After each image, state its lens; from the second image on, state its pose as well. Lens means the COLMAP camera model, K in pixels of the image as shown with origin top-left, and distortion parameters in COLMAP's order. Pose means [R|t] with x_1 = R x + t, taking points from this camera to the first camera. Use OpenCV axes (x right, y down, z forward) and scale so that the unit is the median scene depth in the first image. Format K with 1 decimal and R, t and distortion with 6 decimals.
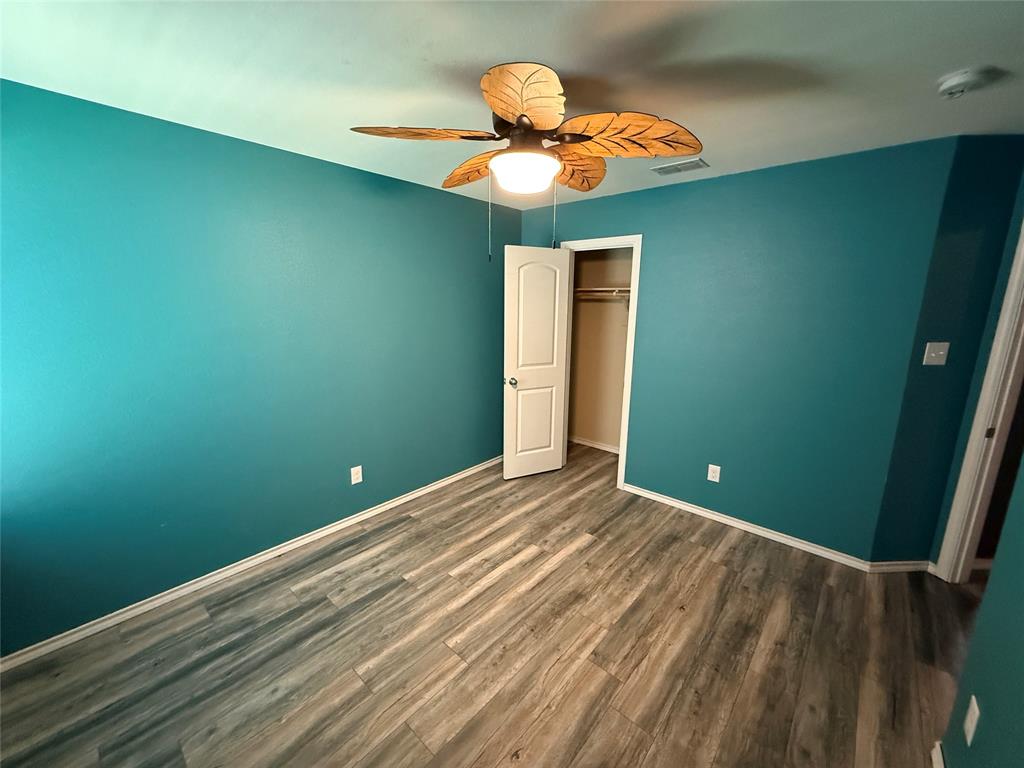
lens RADIAL K [[408.0, 0, 508.6], [0, 408.0, 382.7], [0, 0, 1]] dist [-0.000222, 0.000819]
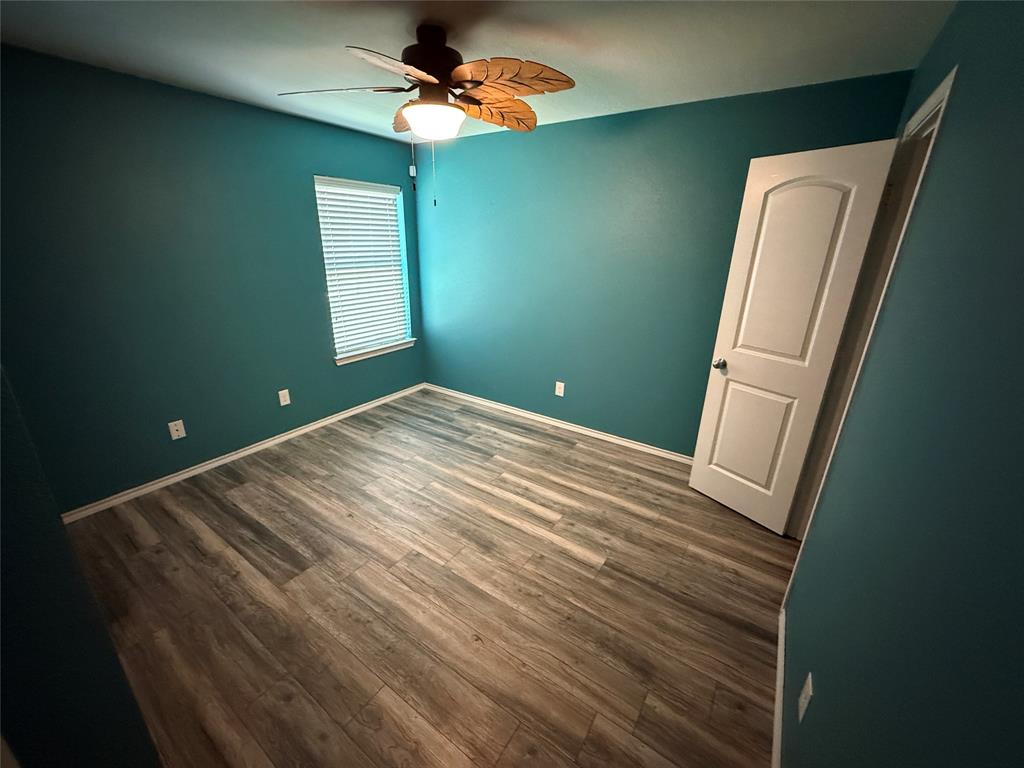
lens RADIAL K [[408.0, 0, 508.6], [0, 408.0, 382.7], [0, 0, 1]] dist [-0.000222, 0.000819]
pose [[0.131140, 0.323760, -0.937007, 0.965924], [-0.215969, 0.931798, 0.291734, -0.151007], [0.967553, 0.164107, 0.192119, 0.780522]]
